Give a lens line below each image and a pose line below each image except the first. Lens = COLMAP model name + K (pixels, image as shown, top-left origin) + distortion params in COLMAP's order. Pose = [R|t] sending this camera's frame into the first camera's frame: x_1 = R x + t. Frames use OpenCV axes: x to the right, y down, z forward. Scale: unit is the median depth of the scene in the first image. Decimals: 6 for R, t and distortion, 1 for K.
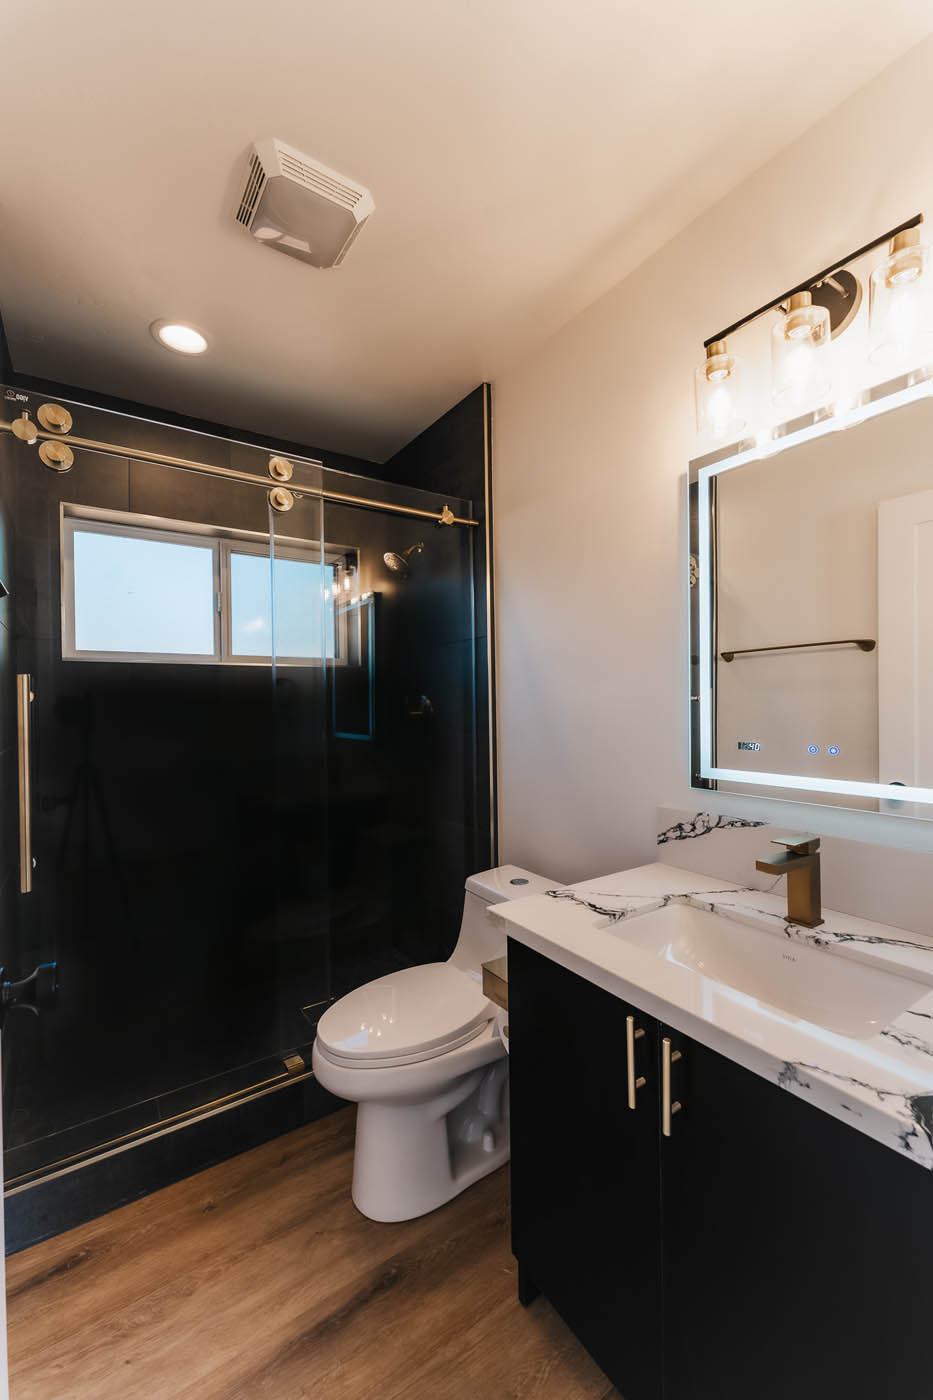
lens RADIAL K [[564.9, 0, 467.1], [0, 564.9, 702.8], [0, 0, 1]] dist [-0.001444, 0.001540]
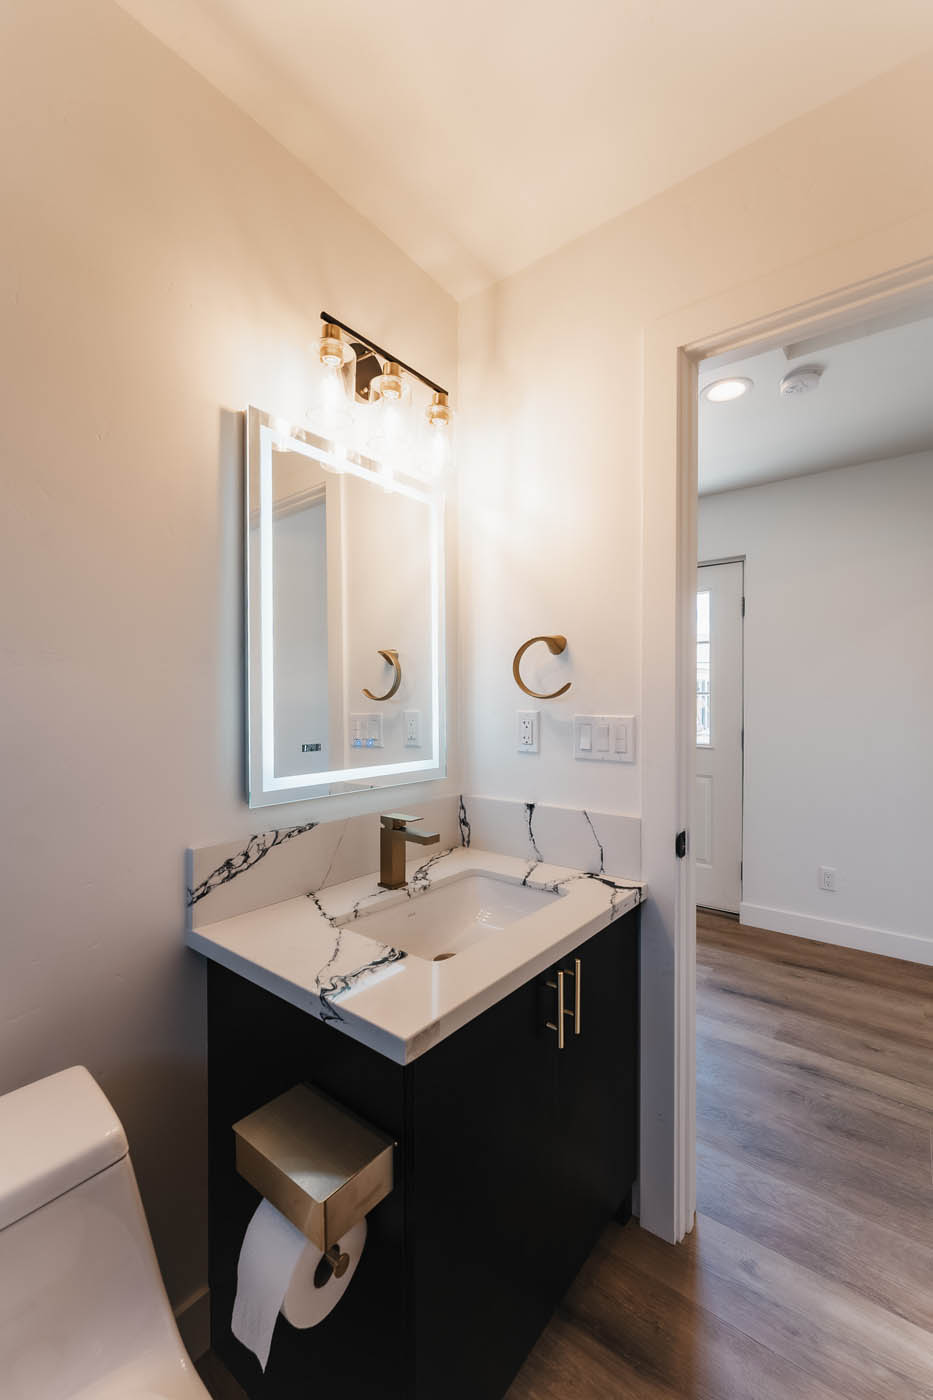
lens RADIAL K [[564.9, 0, 467.3], [0, 564.9, 707.3], [0, 0, 1]] dist [-0.001444, 0.001540]
pose [[-0.301796, 0.007223, 0.953345, -0.478992], [0.008163, 0.999954, -0.004992, 0.012744], [-0.953337, 0.006276, -0.301842, 0.963705]]
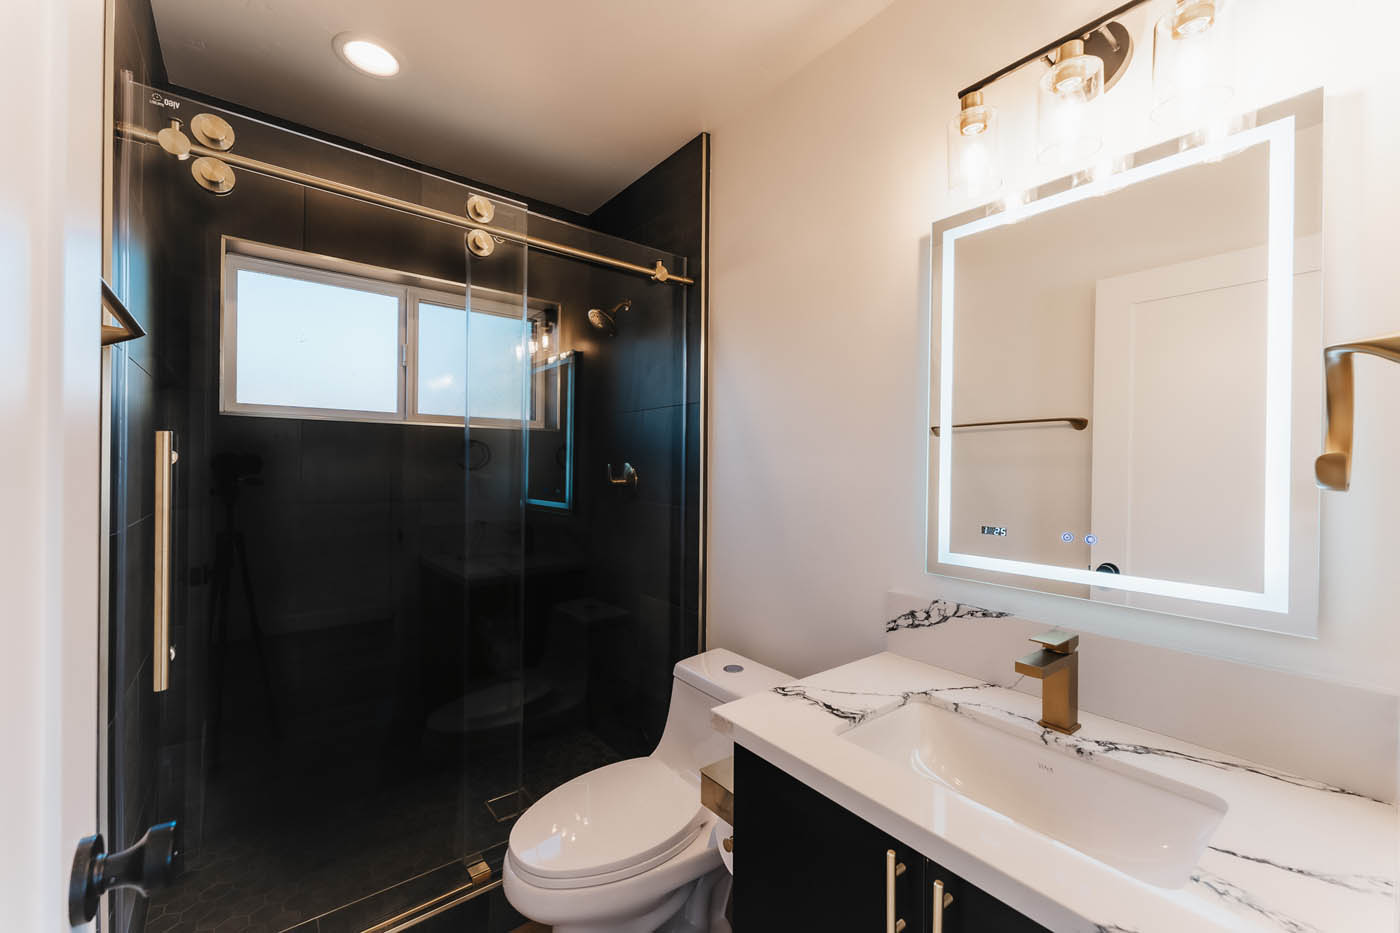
lens RADIAL K [[564.9, 0, 698.9], [0, 564.9, 466.7], [0, 0, 1]] dist [-0.001444, 0.001540]
pose [[0.996987, 0.024232, 0.073683, -0.051423], [-0.024123, 0.999706, -0.002362, -0.013908], [-0.073718, 0.000577, 0.997279, 0.101182]]
